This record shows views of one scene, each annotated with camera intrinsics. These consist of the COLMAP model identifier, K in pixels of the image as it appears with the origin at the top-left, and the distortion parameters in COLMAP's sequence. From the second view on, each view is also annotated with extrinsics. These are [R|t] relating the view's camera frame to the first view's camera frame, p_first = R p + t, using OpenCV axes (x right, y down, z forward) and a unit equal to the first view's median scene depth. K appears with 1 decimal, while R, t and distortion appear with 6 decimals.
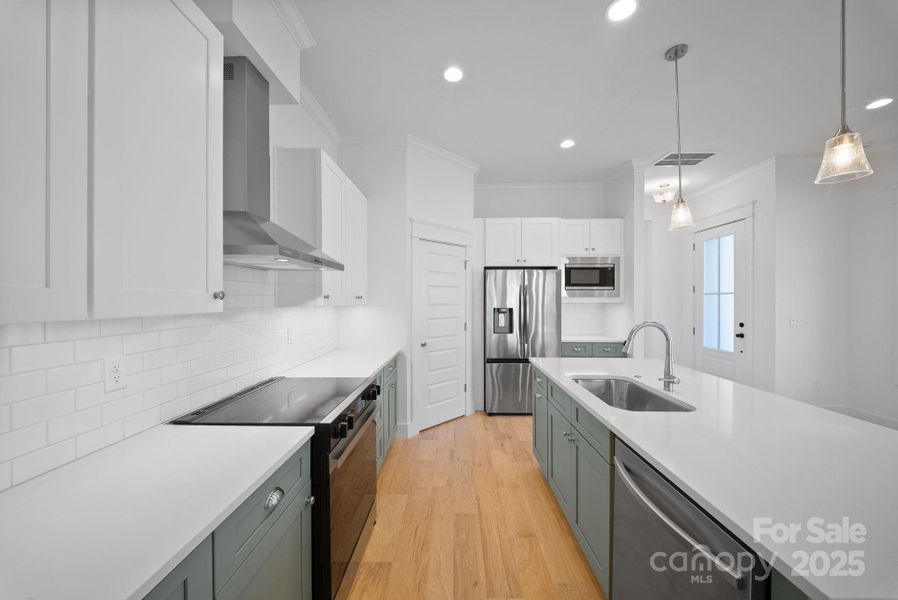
lens RADIAL K [[317.2, 0, 449.1], [0, 317.2, 301.0], [0, 0, 1]] dist [-0.003779, -0.001813]
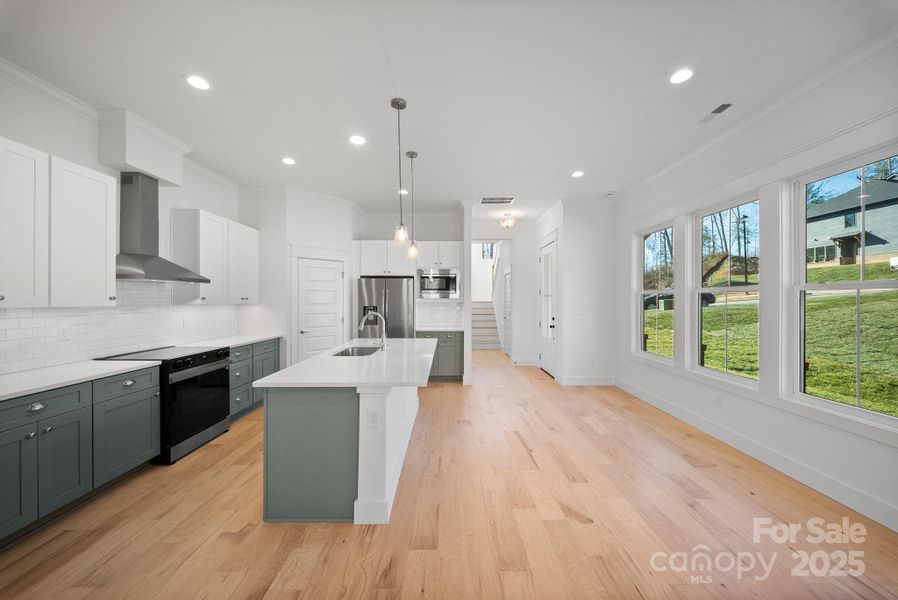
lens RADIAL K [[317.2, 0, 449.8], [0, 317.2, 300.4], [0, 0, 1]] dist [-0.003779, -0.001813]
pose [[0.999335, 0.001167, 0.036447, 0.852112], [-0.001063, 0.999995, -0.002862, 0.000620], [-0.036450, 0.002821, 0.999331, -0.707447]]
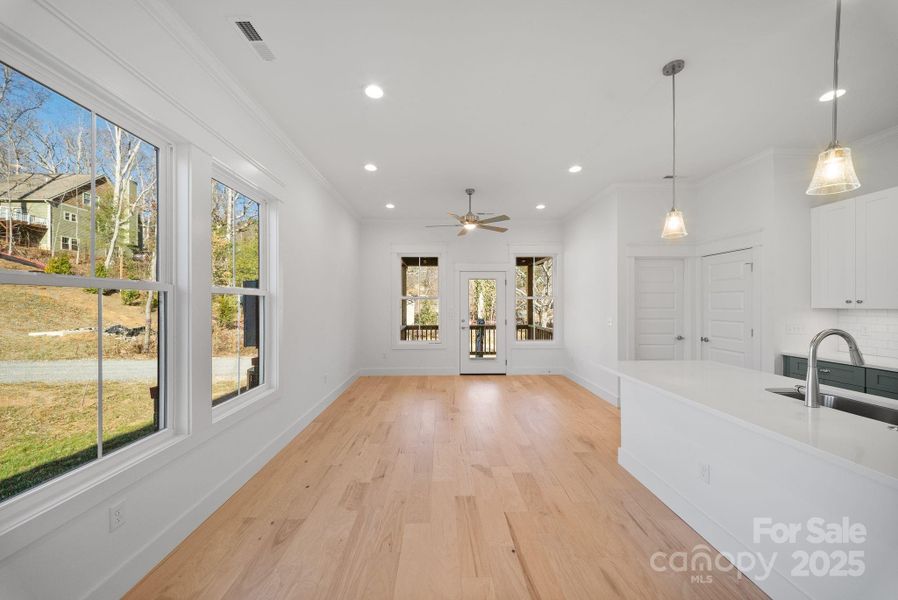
lens RADIAL K [[317.2, 0, 449.7], [0, 317.2, 301.5], [0, 0, 1]] dist [-0.003779, -0.001813]
pose [[-0.998149, 0.002848, -0.060749, 1.606110], [0.002690, 0.999993, 0.002690, -0.018800], [0.060756, 0.002521, -0.998149, 1.949180]]
